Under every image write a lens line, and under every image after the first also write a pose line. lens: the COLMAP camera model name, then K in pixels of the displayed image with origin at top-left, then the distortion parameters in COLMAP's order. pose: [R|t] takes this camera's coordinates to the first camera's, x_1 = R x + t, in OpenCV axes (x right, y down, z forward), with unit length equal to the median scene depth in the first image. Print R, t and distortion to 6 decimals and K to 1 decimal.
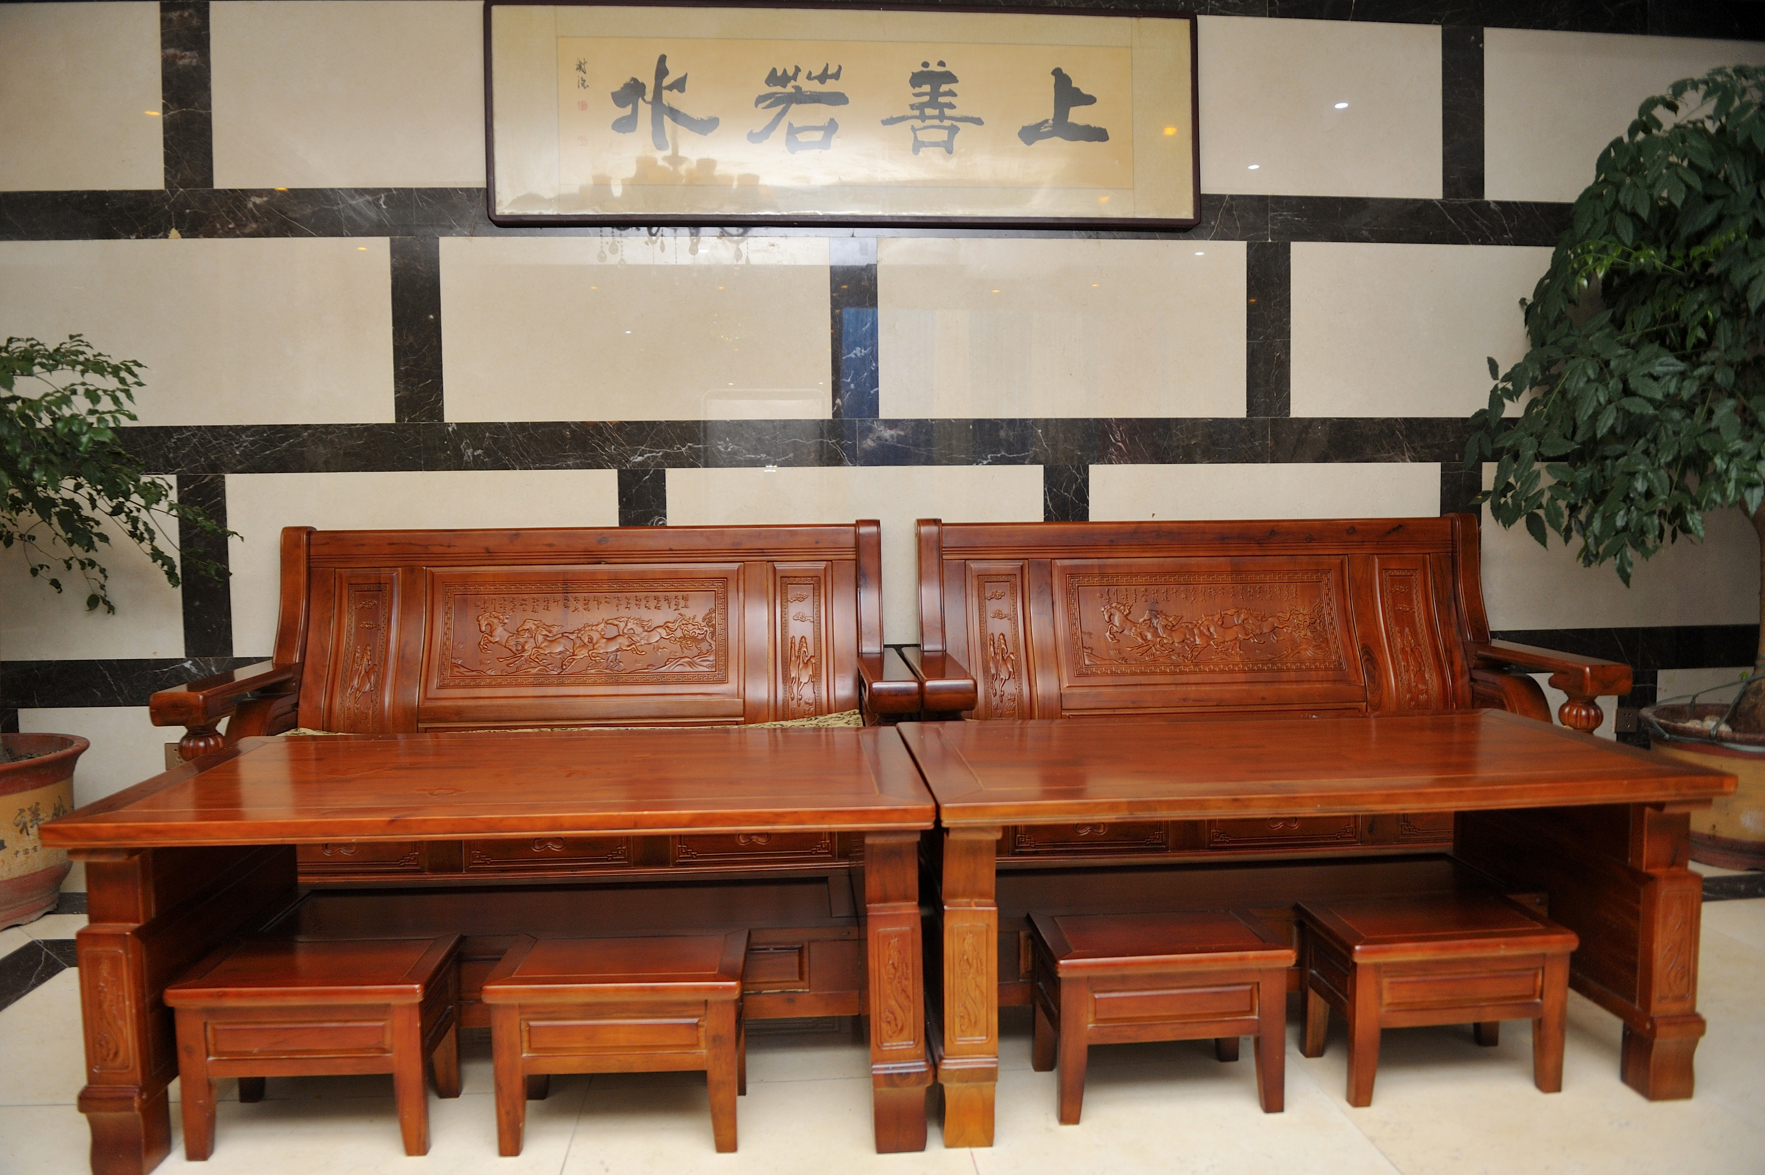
lens RADIAL K [[1195.7, 0, 882.5], [0, 1195.7, 587.5], [0, 0, 1]] dist [-0.045789, -0.005842]
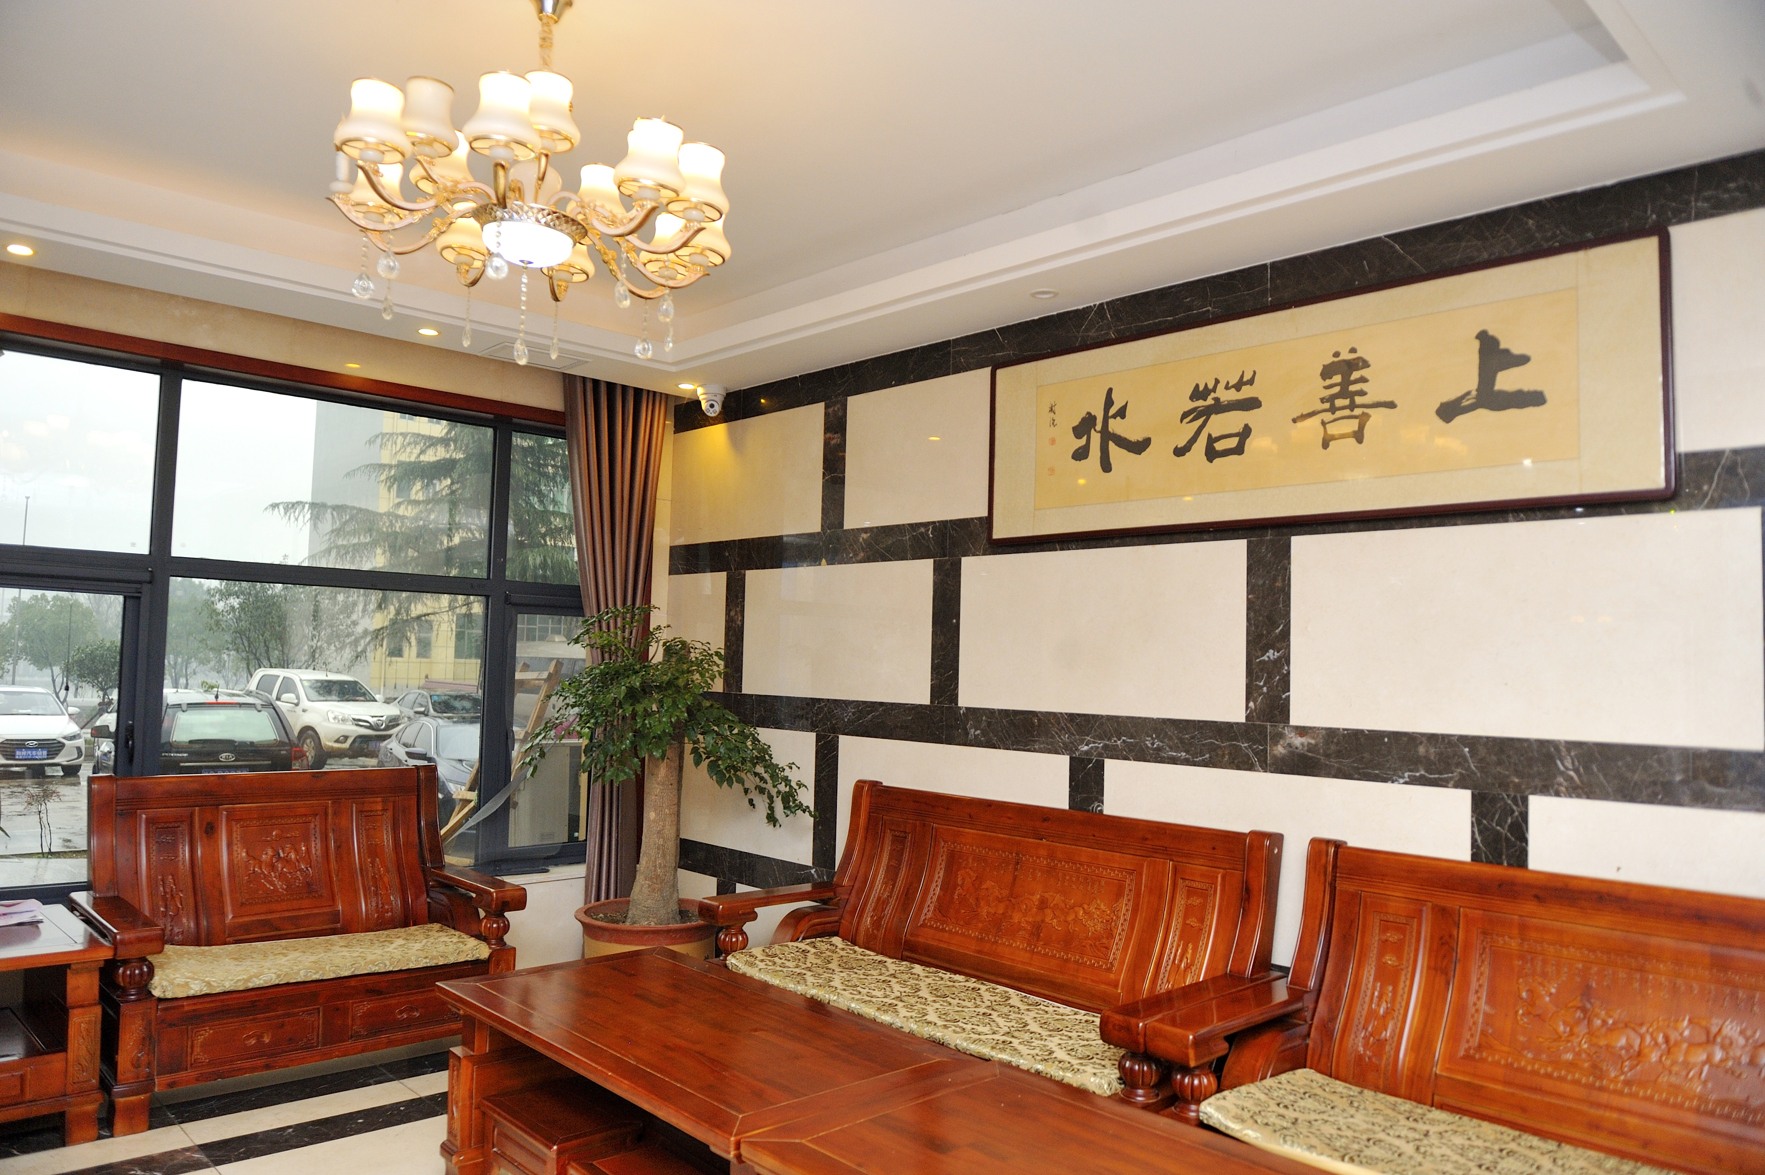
lens RADIAL K [[1195.7, 0, 882.5], [0, 1195.7, 587.5], [0, 0, 1]] dist [-0.045789, -0.005842]
pose [[0.631376, -0.020899, -0.775195, 0.537838], [-0.081834, 0.992260, -0.093403, -0.137318], [0.771147, 0.122410, 0.624779, 0.148575]]
